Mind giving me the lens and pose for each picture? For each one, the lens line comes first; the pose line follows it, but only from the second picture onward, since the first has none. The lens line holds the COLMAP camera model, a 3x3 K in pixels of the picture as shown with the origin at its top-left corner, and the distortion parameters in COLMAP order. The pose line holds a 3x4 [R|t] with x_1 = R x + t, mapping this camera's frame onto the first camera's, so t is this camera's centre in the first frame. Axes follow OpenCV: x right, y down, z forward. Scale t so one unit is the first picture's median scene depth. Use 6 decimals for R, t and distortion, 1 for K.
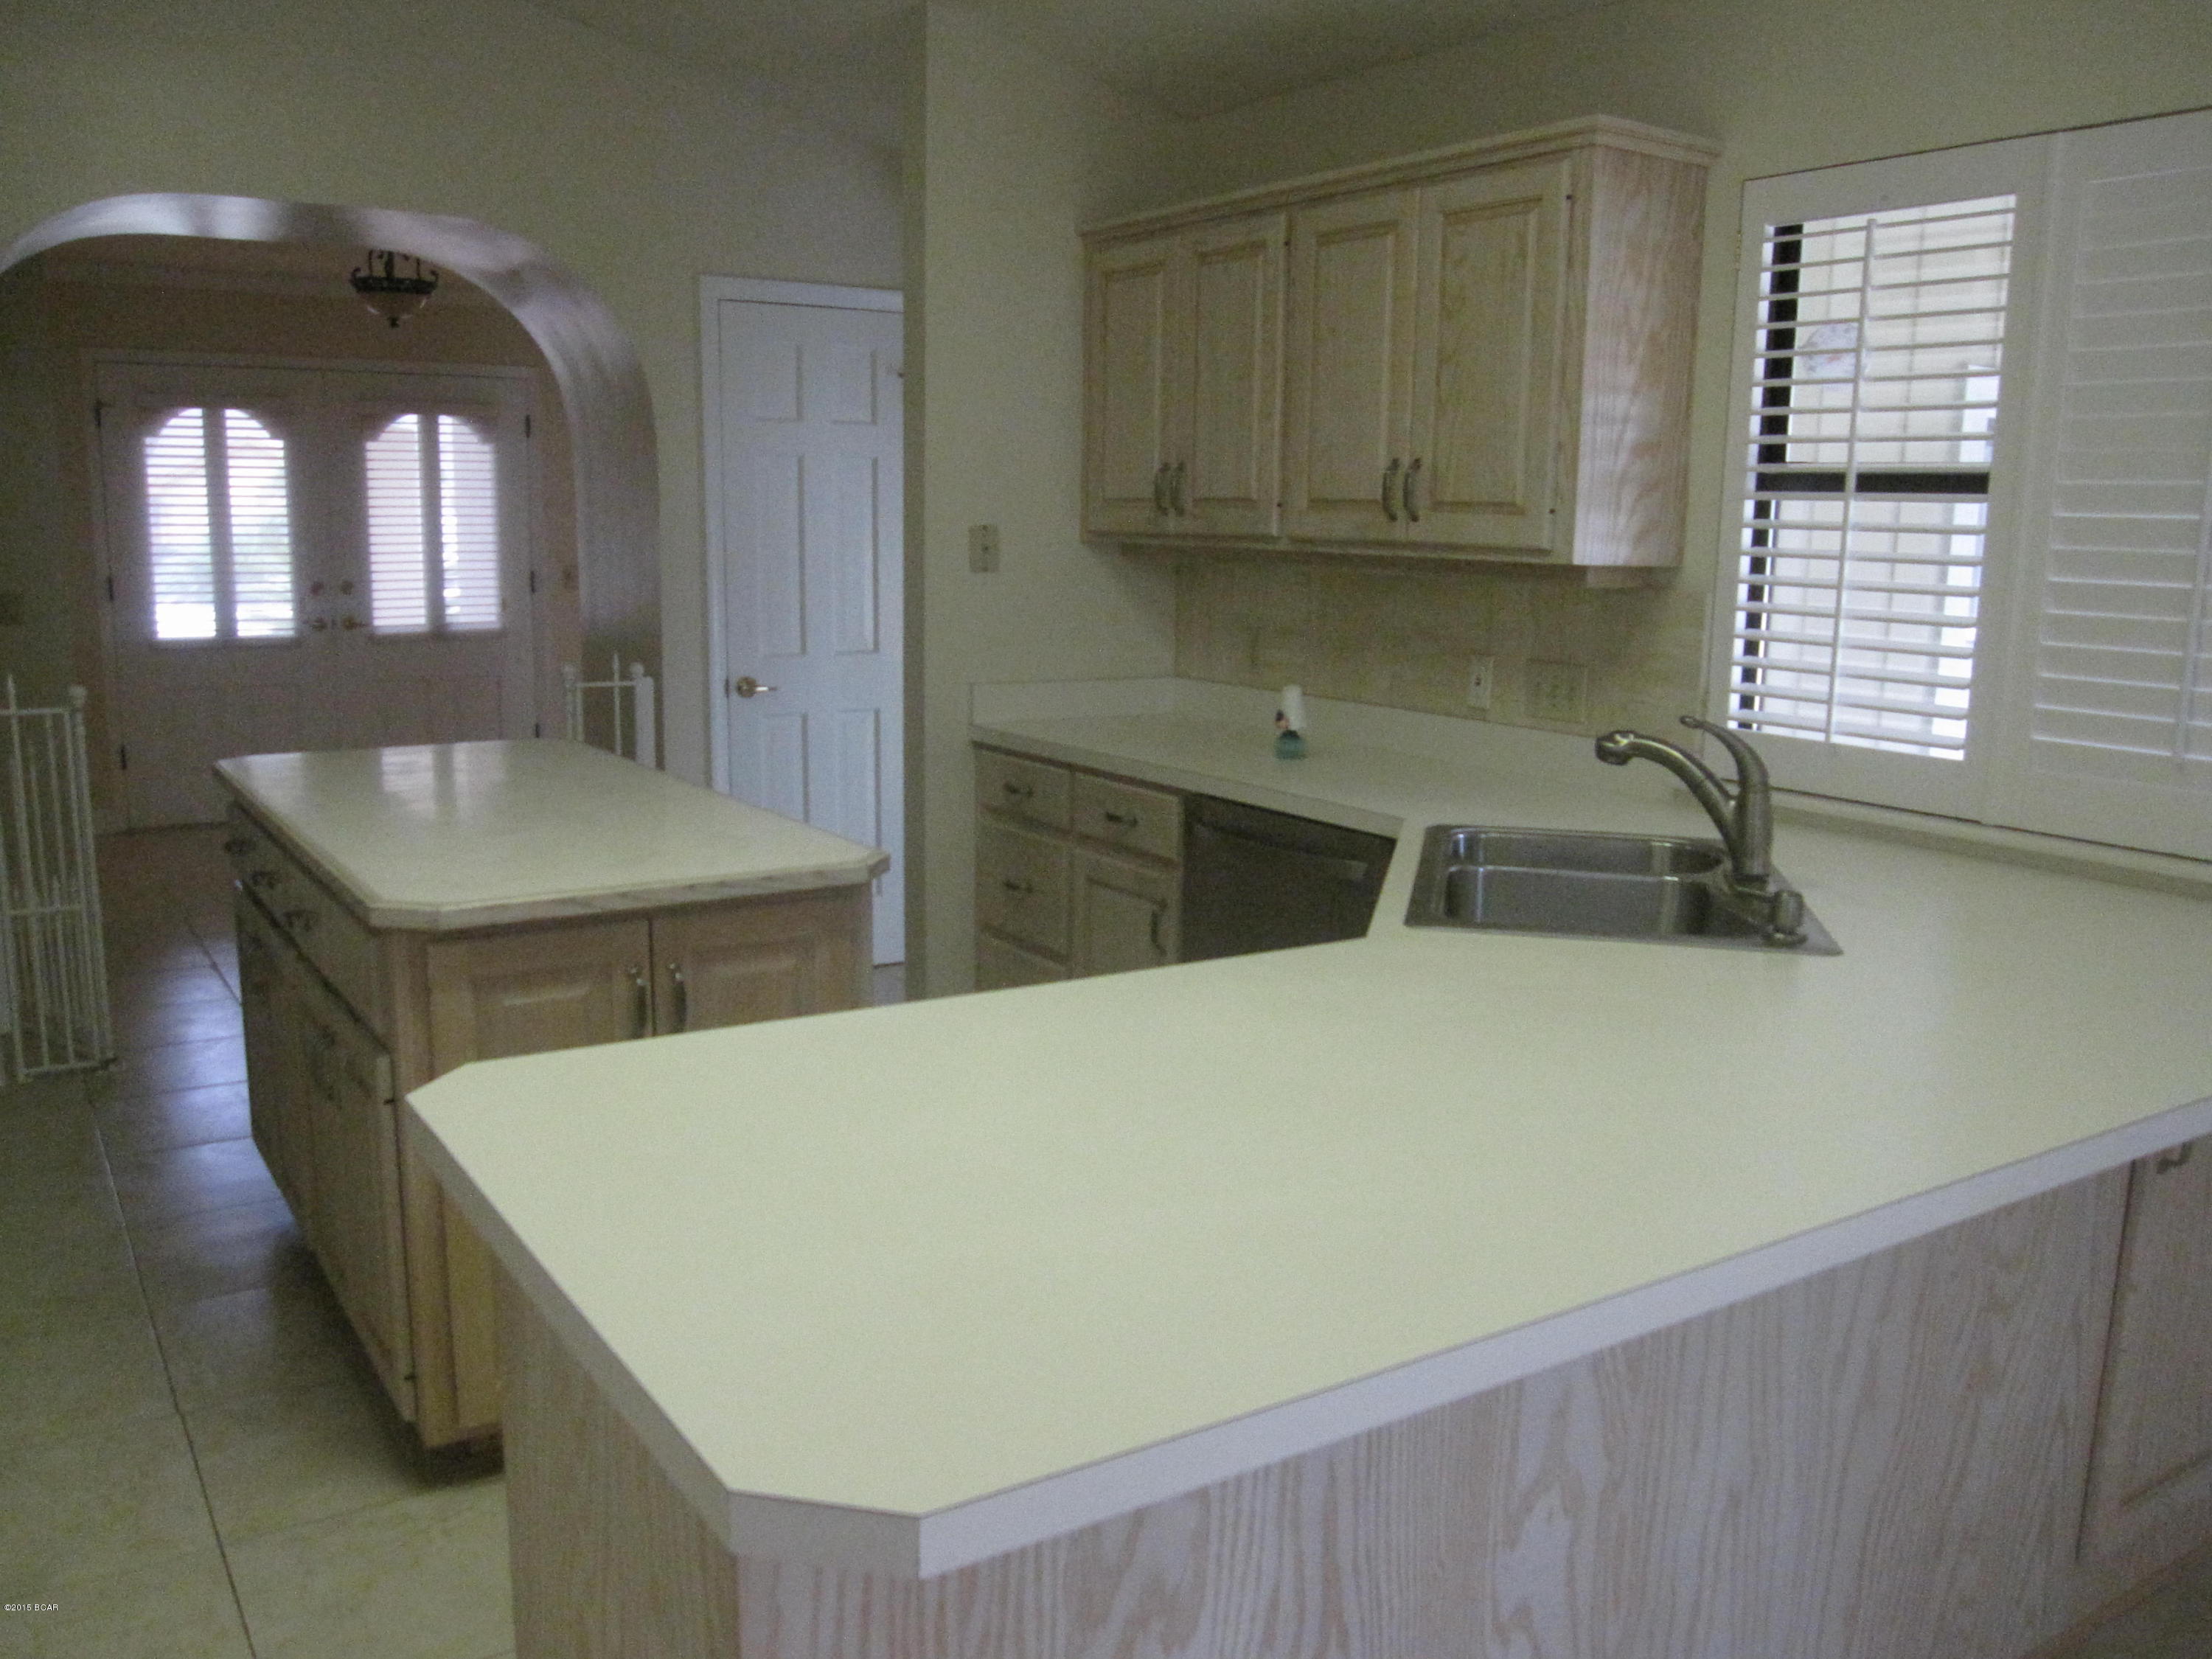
lens RADIAL K [[1811.4, 0, 1105.6], [0, 1811.4, 827.9], [0, 0, 1]] dist [-0.072105, 0.009113]
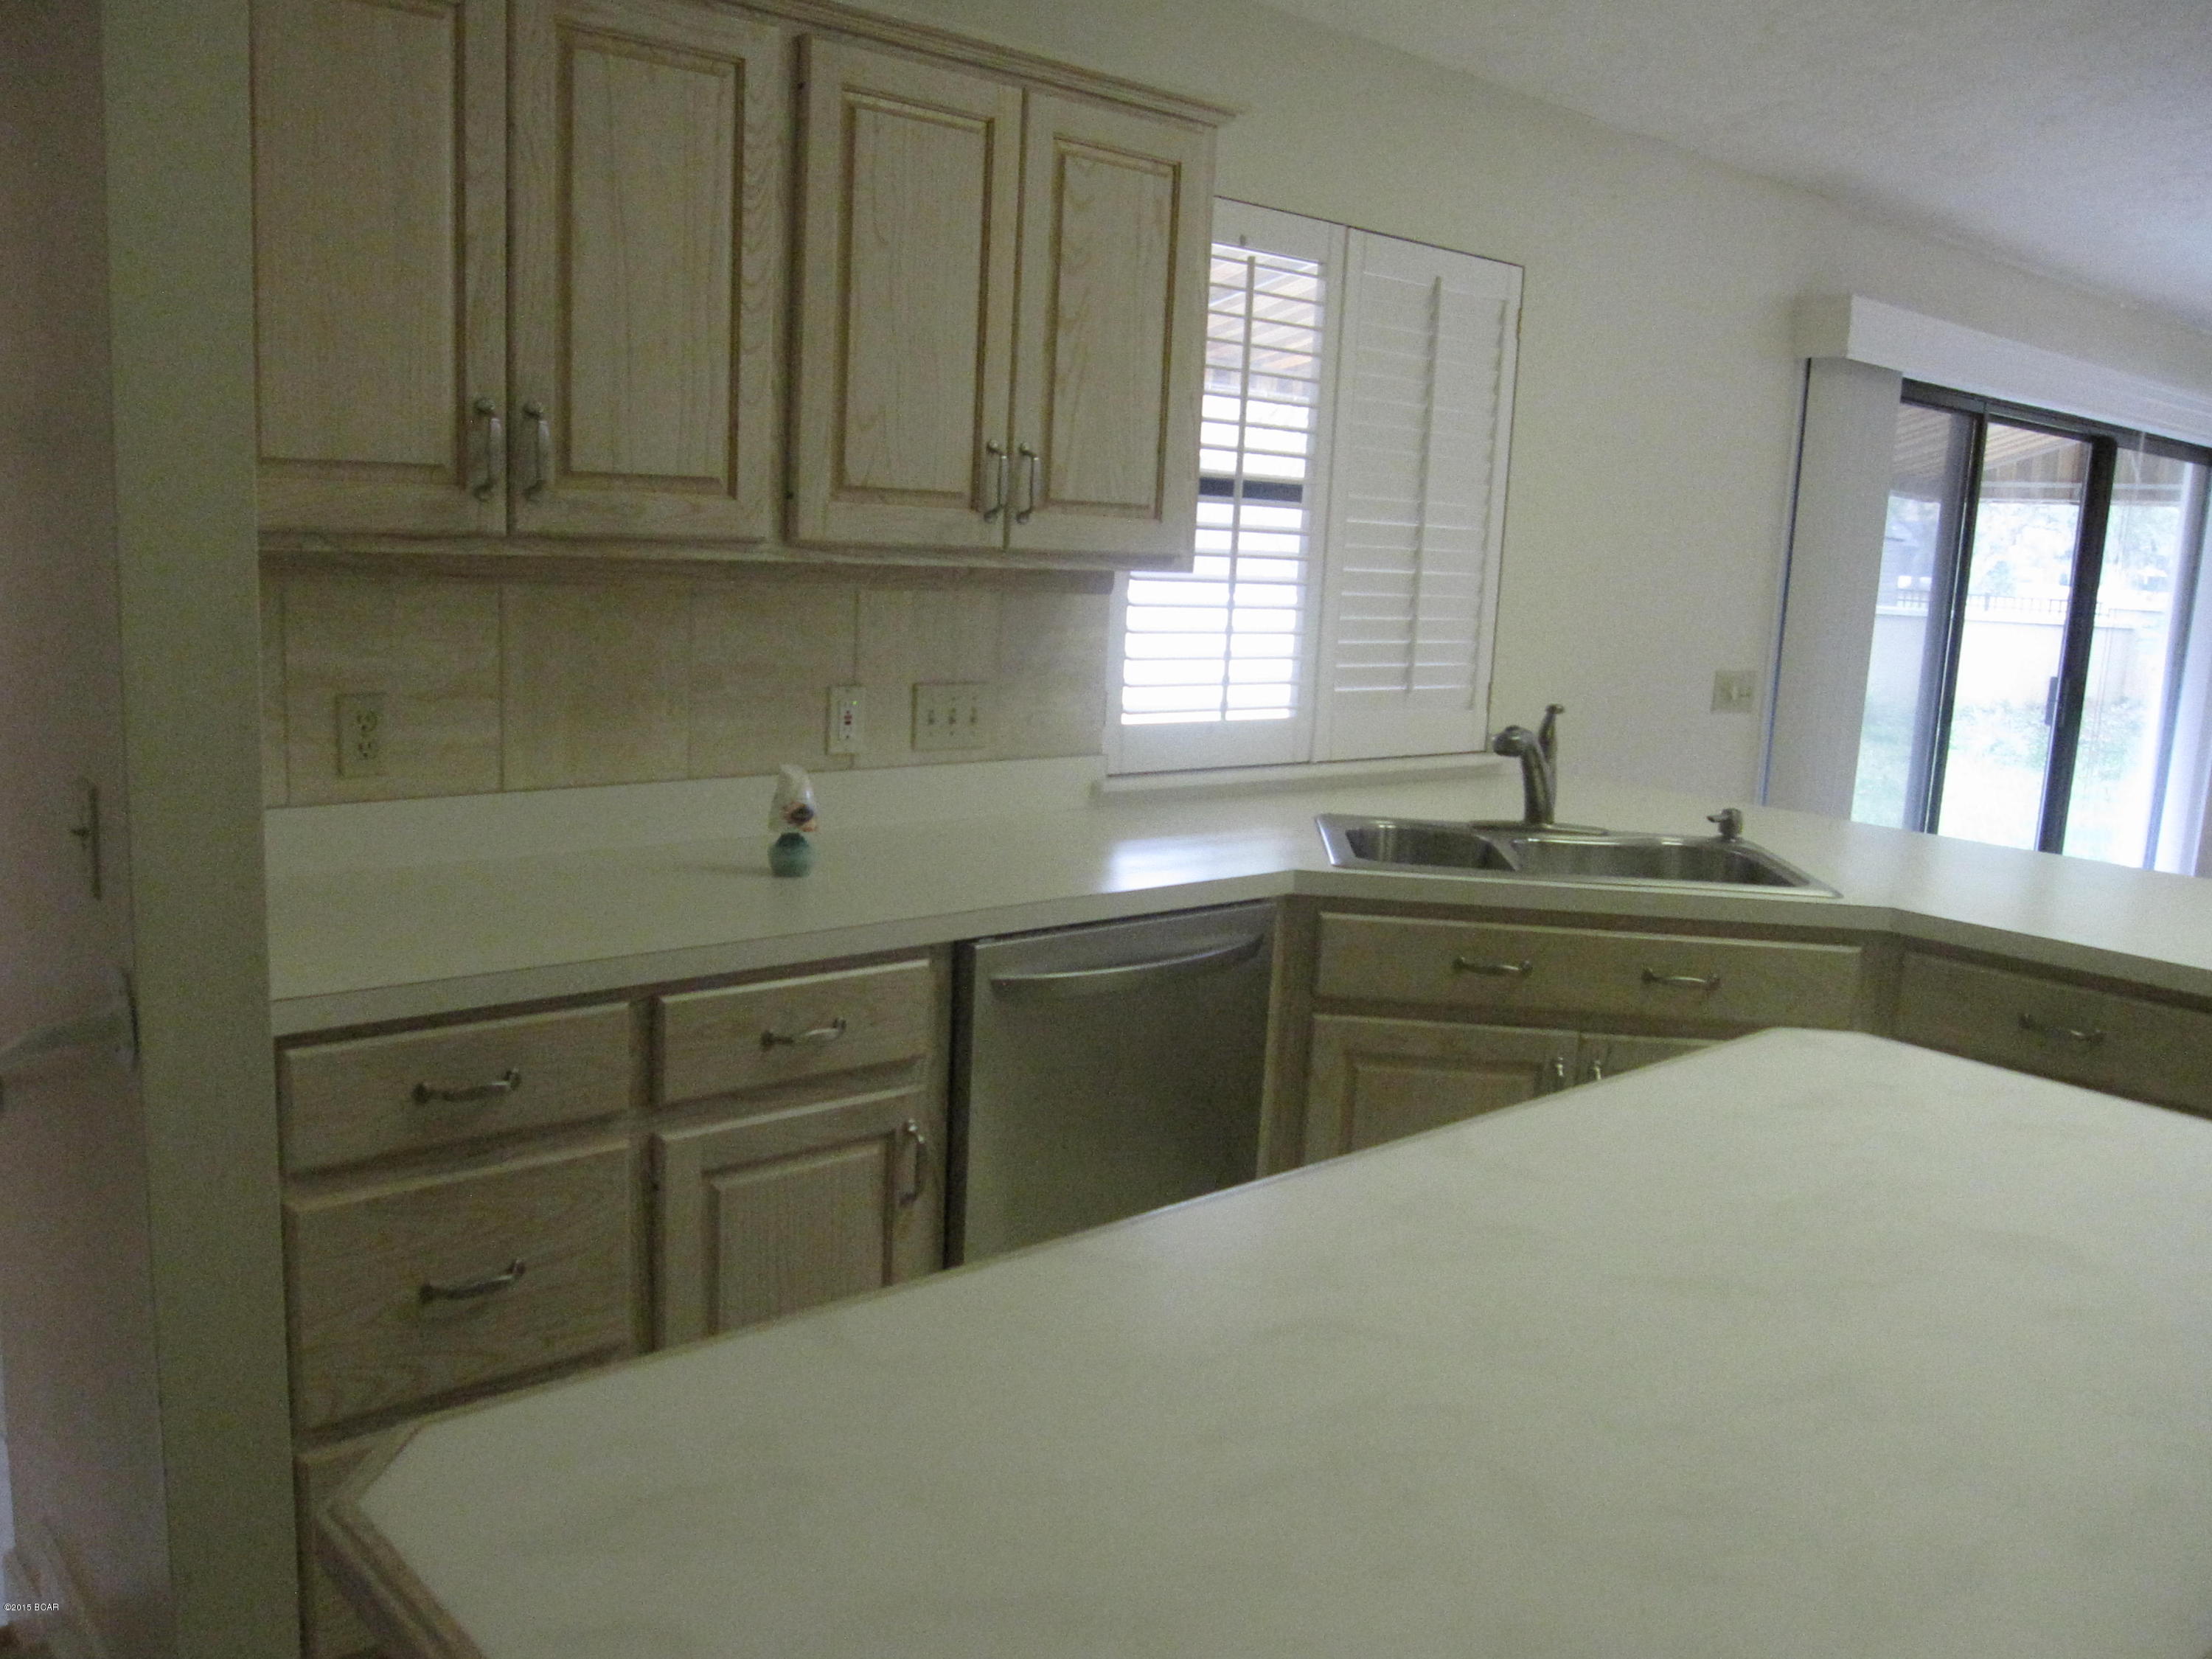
lens RADIAL K [[1811.4, 0, 1105.5], [0, 1811.4, 838.6], [0, 0, 1]] dist [-0.072105, 0.009113]
pose [[-0.134046, -0.193501, 0.971900, -0.715492], [0.118683, 0.970557, 0.209602, -0.225996], [-0.983843, 0.143444, -0.107134, 1.224639]]
